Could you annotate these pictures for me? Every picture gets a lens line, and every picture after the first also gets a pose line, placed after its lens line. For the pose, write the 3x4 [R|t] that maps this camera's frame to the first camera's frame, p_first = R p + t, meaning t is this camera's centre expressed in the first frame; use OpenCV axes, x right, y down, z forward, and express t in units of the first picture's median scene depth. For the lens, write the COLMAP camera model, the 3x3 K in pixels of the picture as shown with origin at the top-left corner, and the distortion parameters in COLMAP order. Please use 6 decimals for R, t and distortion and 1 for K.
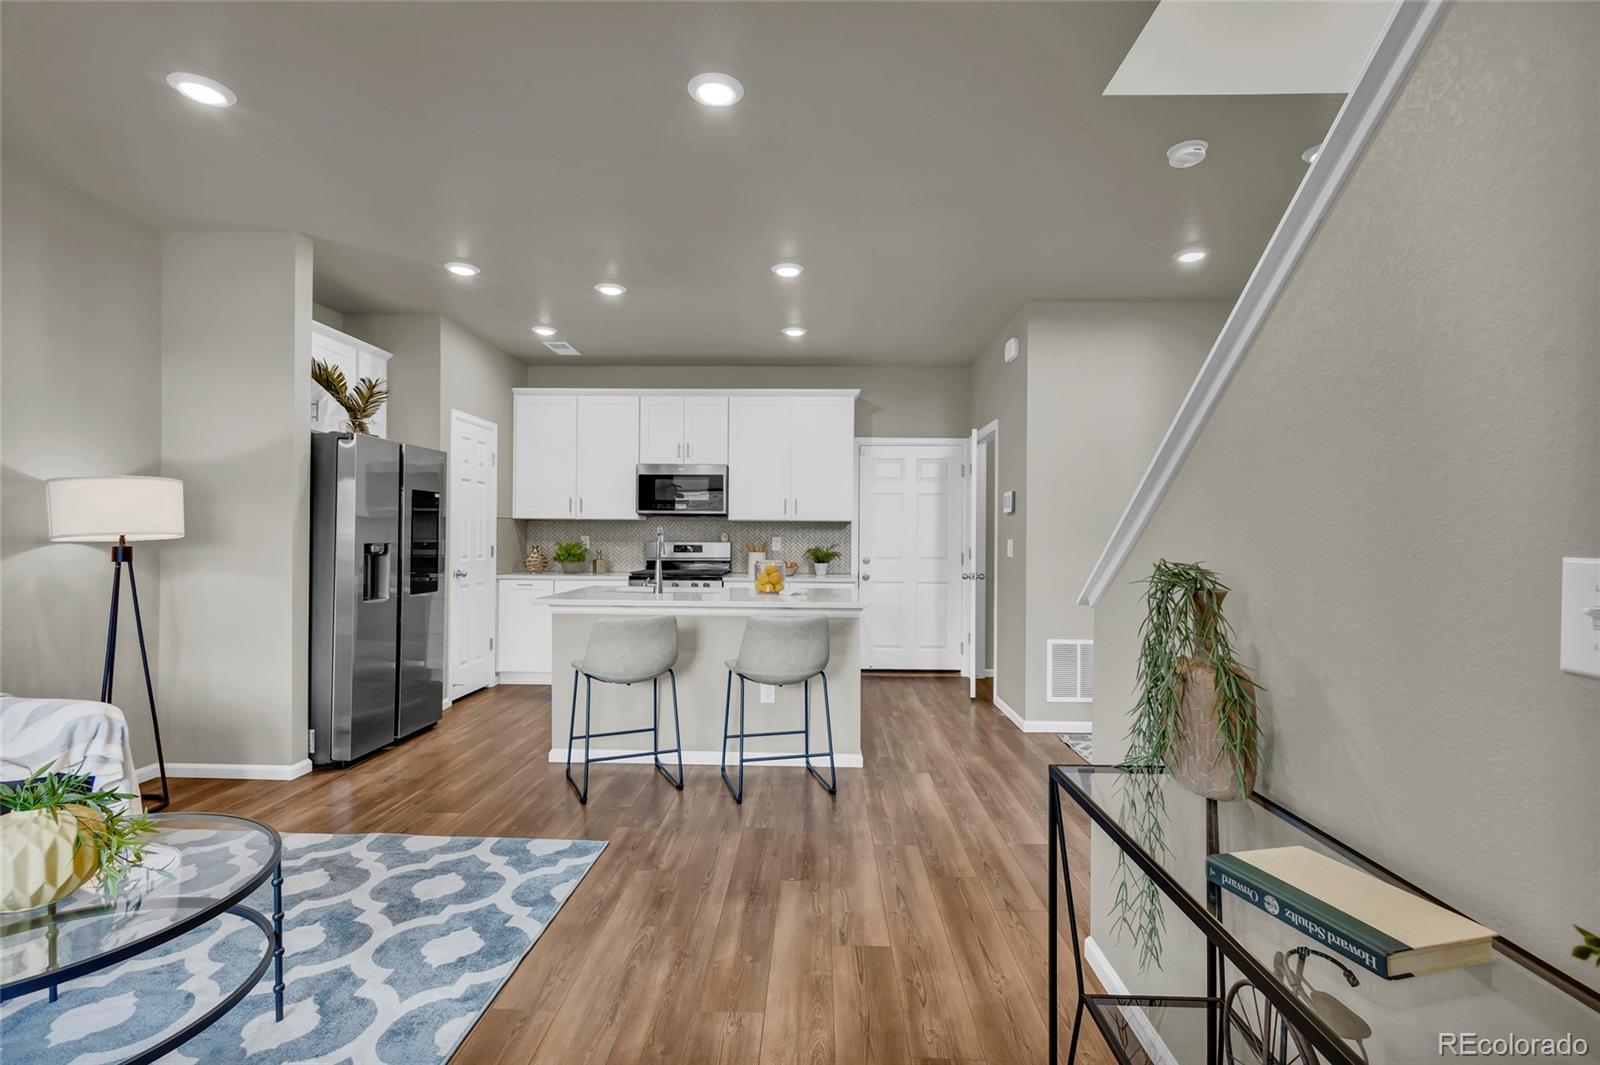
lens RADIAL K [[746.8, 0, 808.2], [0, 746.8, 533.1], [0, 0, 1]] dist [0.010649, -0.002308]
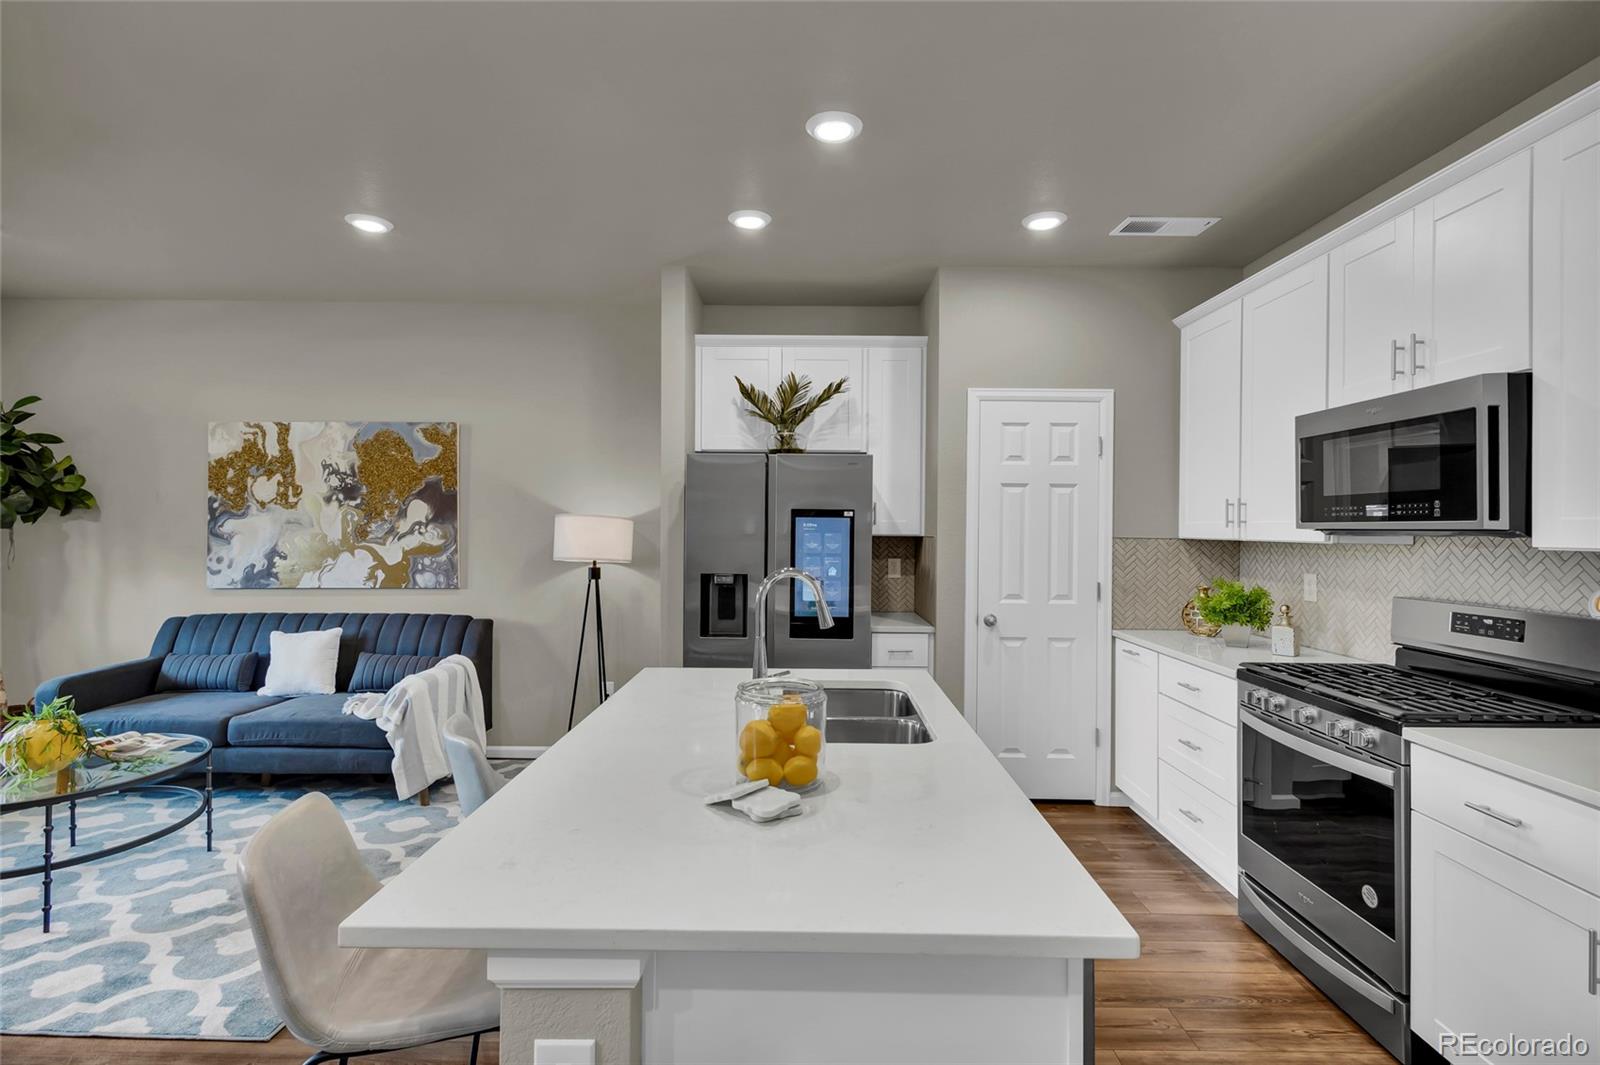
lens RADIAL K [[746.8, 0, 783.8], [0, 746.8, 530.6], [0, 0, 1]] dist [0.010649, -0.002308]
pose [[0.016203, -0.004729, -0.999858, 0.215906], [-0.005802, 0.999972, -0.004824, -0.023466], [0.999852, 0.005879, 0.016175, 0.745542]]
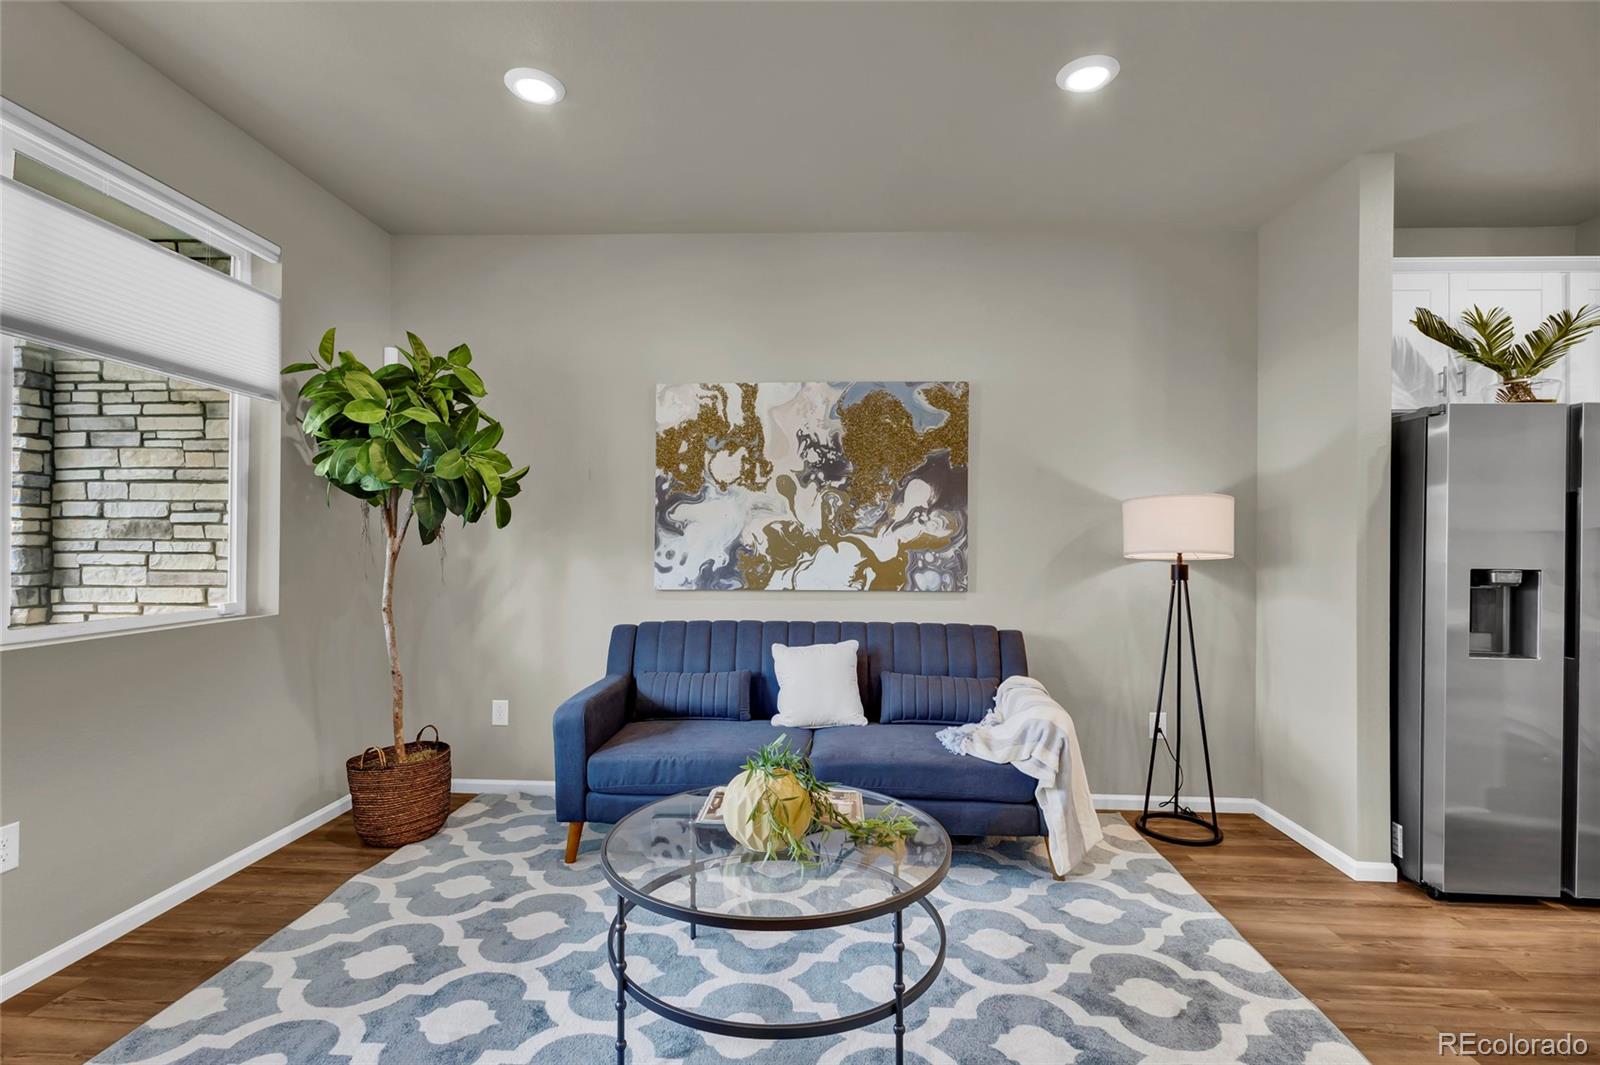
lens RADIAL K [[746.8, 0, 789.7], [0, 746.8, 547.1], [0, 0, 1]] dist [0.010649, -0.002308]
pose [[-0.016817, -0.005580, -0.999843, 0.050585], [-0.009482, 0.999940, -0.005421, 0.002740], [0.999814, 0.009389, -0.016869, 0.286014]]
